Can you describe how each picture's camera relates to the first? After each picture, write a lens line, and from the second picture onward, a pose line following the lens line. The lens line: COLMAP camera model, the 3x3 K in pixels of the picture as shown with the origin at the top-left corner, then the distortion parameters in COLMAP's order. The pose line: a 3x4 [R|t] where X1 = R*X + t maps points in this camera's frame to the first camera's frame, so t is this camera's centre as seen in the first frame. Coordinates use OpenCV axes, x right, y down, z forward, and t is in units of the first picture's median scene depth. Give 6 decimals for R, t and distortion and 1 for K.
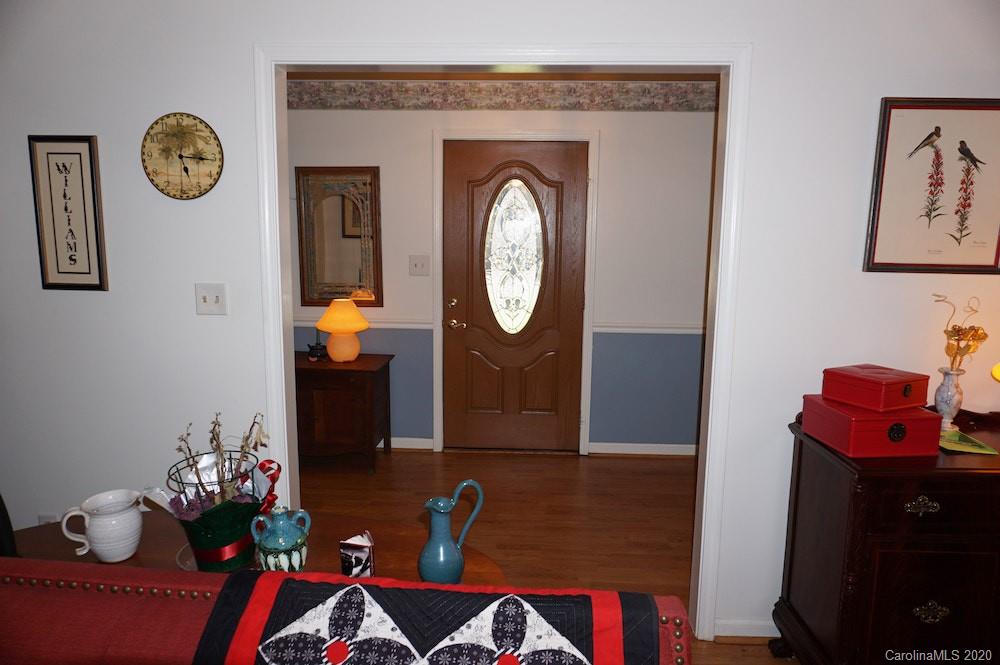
lens RADIAL K [[666.0, 0, 496.4], [0, 666.0, 333.1], [0, 0, 1]] dist [-0.049147, 0.034280]
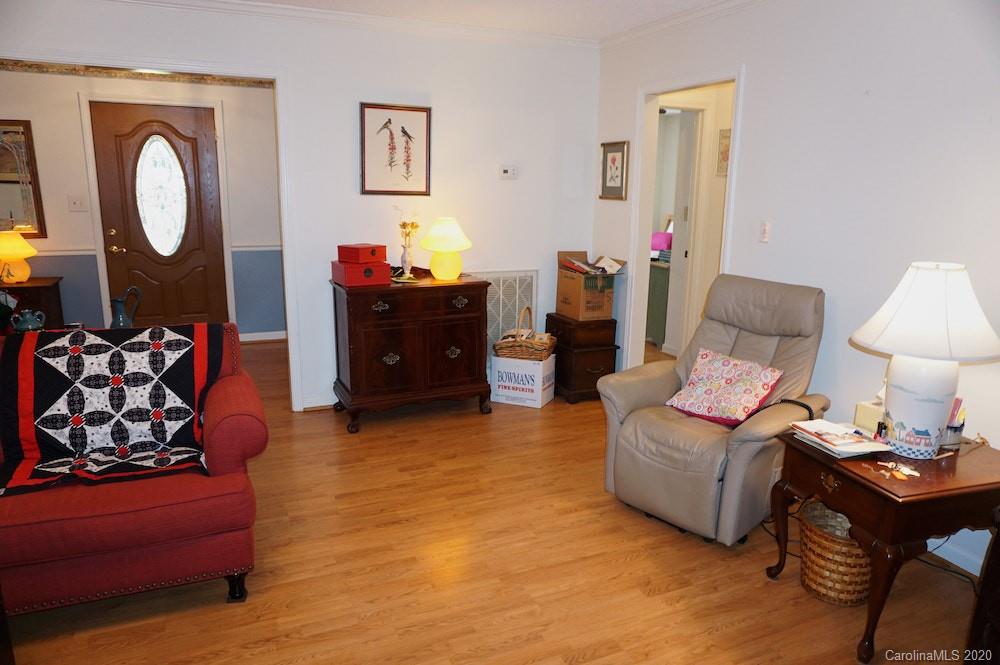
lens RADIAL K [[666.0, 0, 499.2], [0, 666.0, 337.2], [0, 0, 1]] dist [-0.049147, 0.034280]
pose [[0.891237, -0.095499, 0.443369, 0.031849], [0.061188, 0.993961, 0.091096, 0.146362], [-0.449391, -0.054060, 0.891698, -0.804448]]
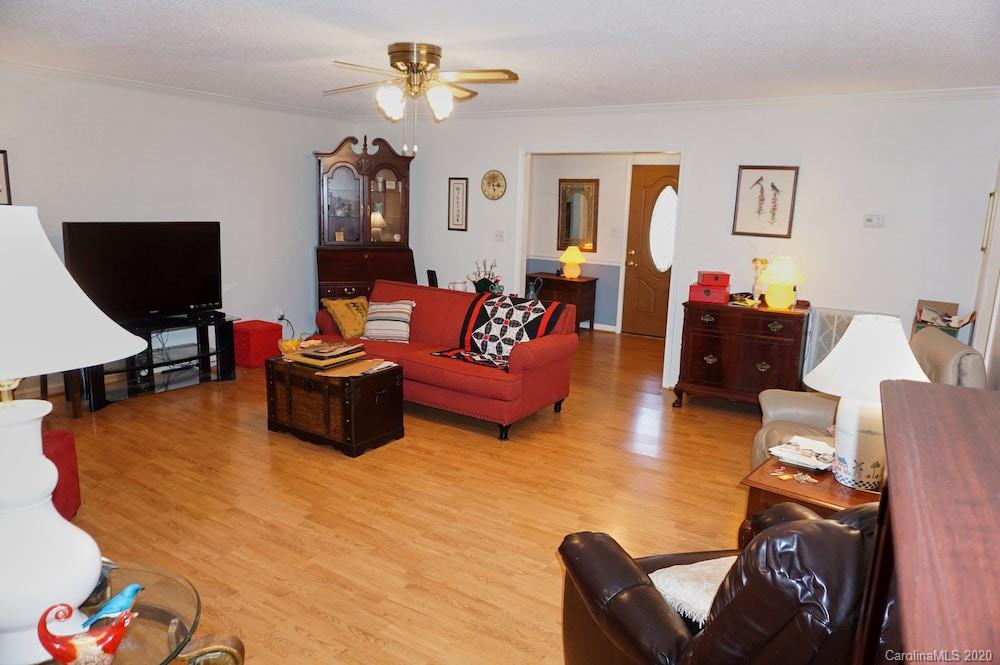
lens RADIAL K [[666.0, 0, 493.9], [0, 666.0, 333.6], [0, 0, 1]] dist [-0.049147, 0.034280]
pose [[0.868599, 0.112801, -0.482506, 0.929055], [-0.096593, 0.993609, 0.058403, 0.191887], [0.486010, -0.004122, 0.873943, -1.433549]]
